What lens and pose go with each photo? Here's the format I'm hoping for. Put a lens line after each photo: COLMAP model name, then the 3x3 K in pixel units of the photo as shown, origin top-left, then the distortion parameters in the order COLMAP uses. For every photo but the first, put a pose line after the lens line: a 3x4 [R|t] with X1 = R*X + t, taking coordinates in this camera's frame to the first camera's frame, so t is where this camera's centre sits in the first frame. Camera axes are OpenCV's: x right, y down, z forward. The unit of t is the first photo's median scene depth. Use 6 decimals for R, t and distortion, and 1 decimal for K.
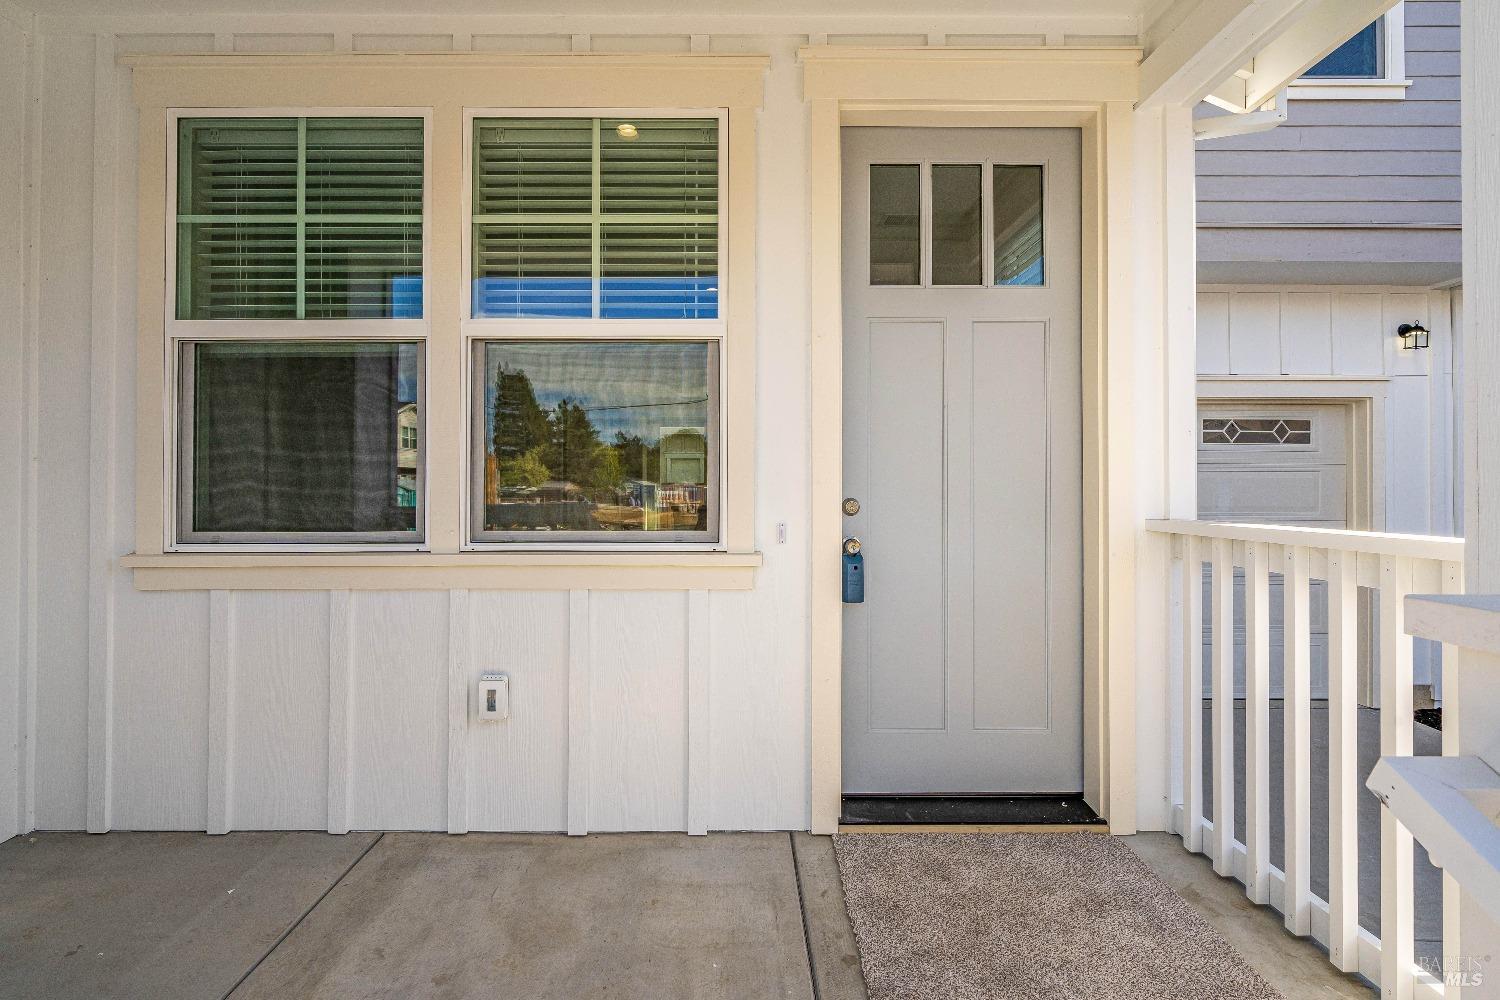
lens RADIAL K [[677.1, 0, 753.9], [0, 677.1, 477.8], [0, 0, 1]] dist [-0.000712, 0.002147]
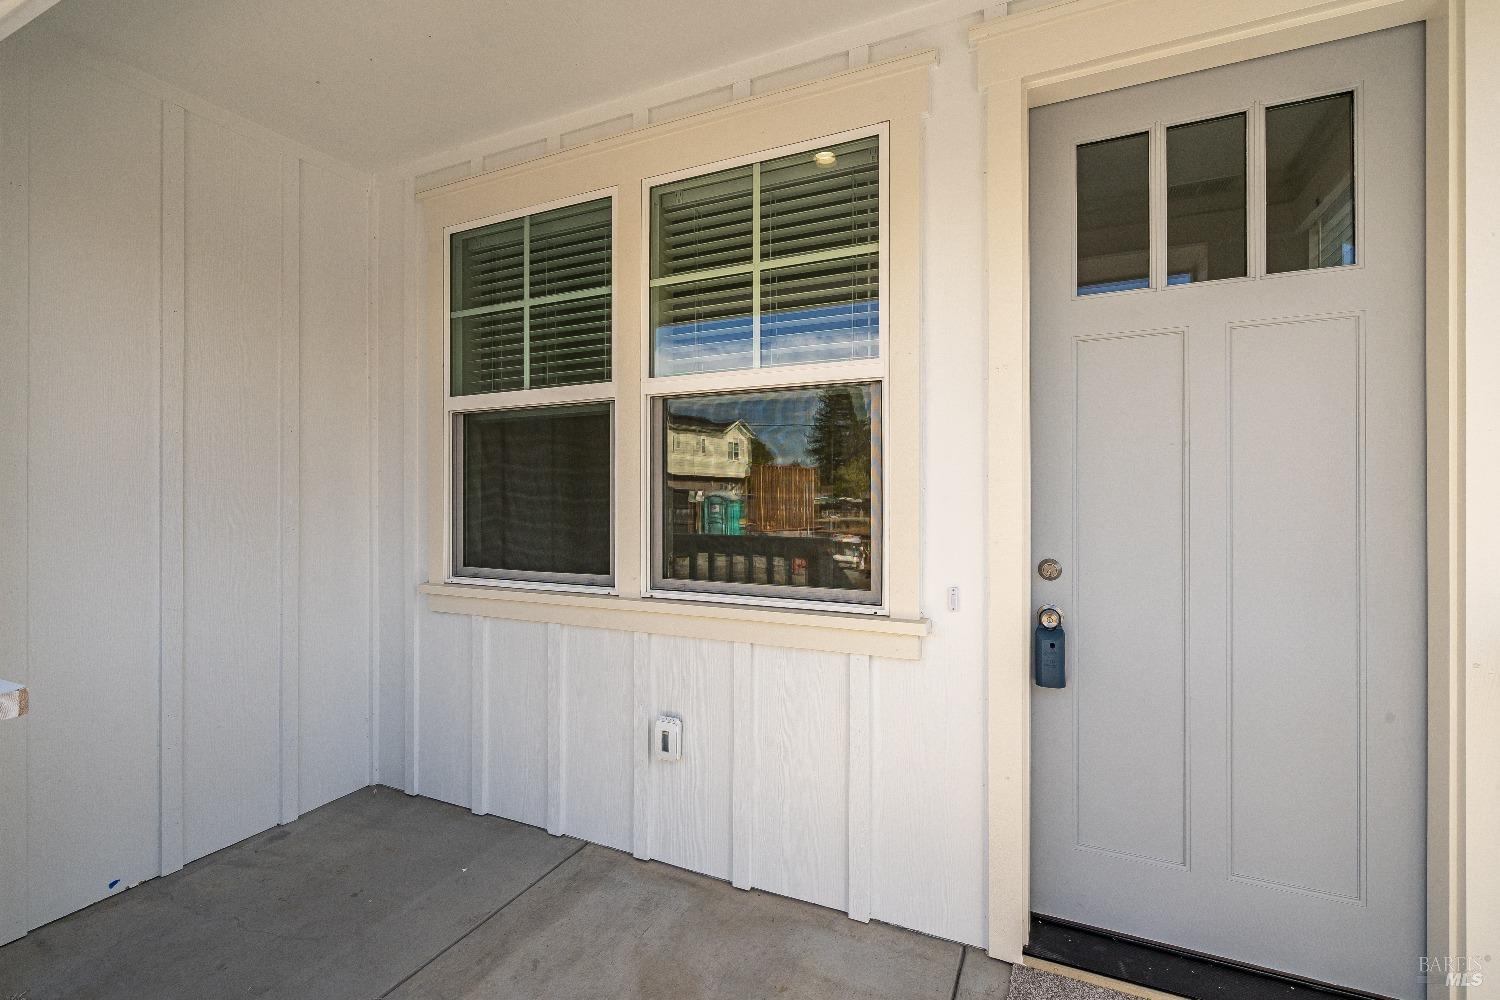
lens RADIAL K [[677.1, 0, 765.2], [0, 677.1, 494.7], [0, 0, 1]] dist [-0.000712, 0.002147]
pose [[0.903541, 0.001271, -0.428500, 0.198100], [0.002404, 0.999965, 0.008035, -0.059920], [0.428495, -0.008290, 0.903506, 0.118673]]
